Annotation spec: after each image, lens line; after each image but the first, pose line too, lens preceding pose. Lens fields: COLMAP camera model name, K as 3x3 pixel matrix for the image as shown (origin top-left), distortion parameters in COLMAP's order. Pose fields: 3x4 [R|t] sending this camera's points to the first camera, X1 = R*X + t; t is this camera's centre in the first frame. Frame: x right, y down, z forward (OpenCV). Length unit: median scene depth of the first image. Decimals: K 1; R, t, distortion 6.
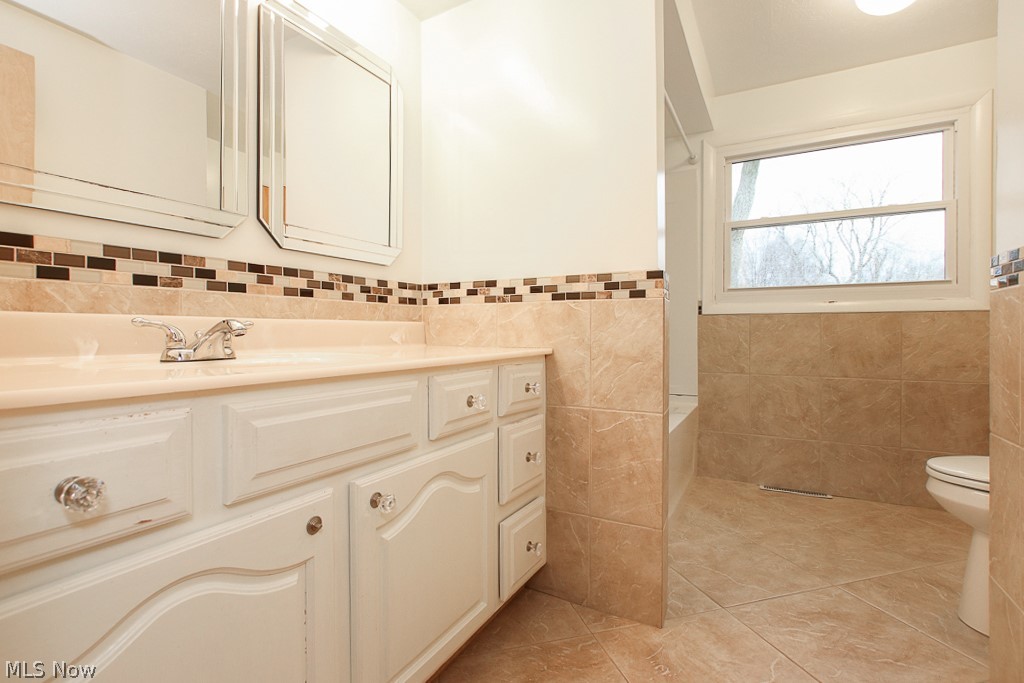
lens RADIAL K [[487.9, 0, 510.9], [0, 487.9, 334.9], [0, 0, 1]] dist [0.001256, -0.000090]
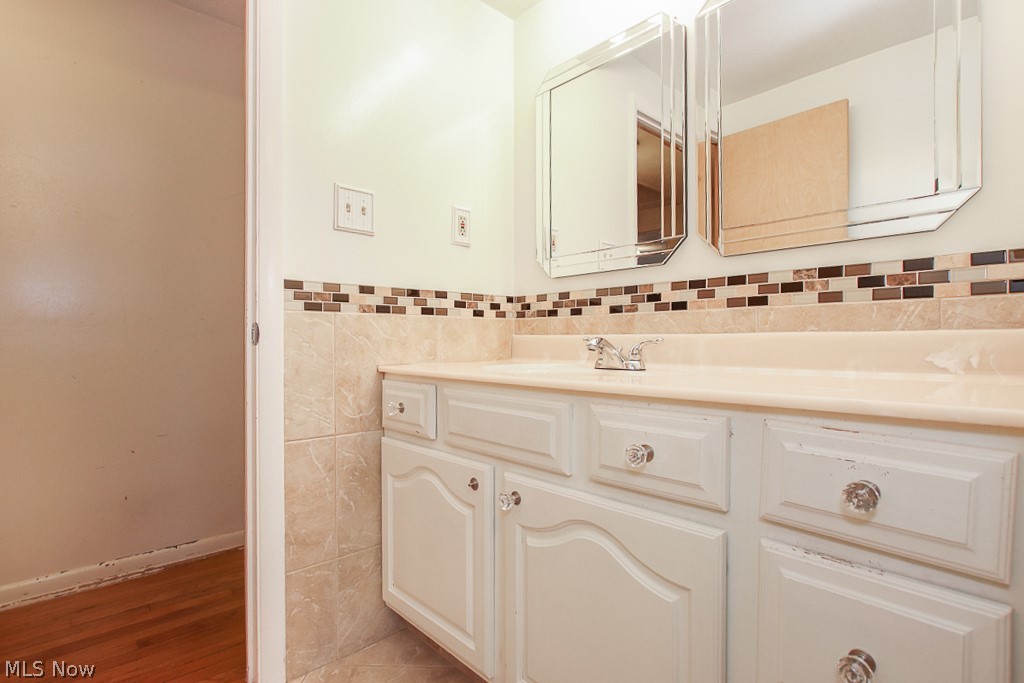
lens RADIAL K [[457.7, 0, 513.9], [0, 457.7, 381.0], [0, 0, 1]] dist [-0.014657, -0.000017]
pose [[-0.265250, 0.073656, -0.961362, 0.502220], [-0.012279, 0.996739, 0.079755, -0.007458], [0.964101, 0.032959, -0.263481, 0.901568]]
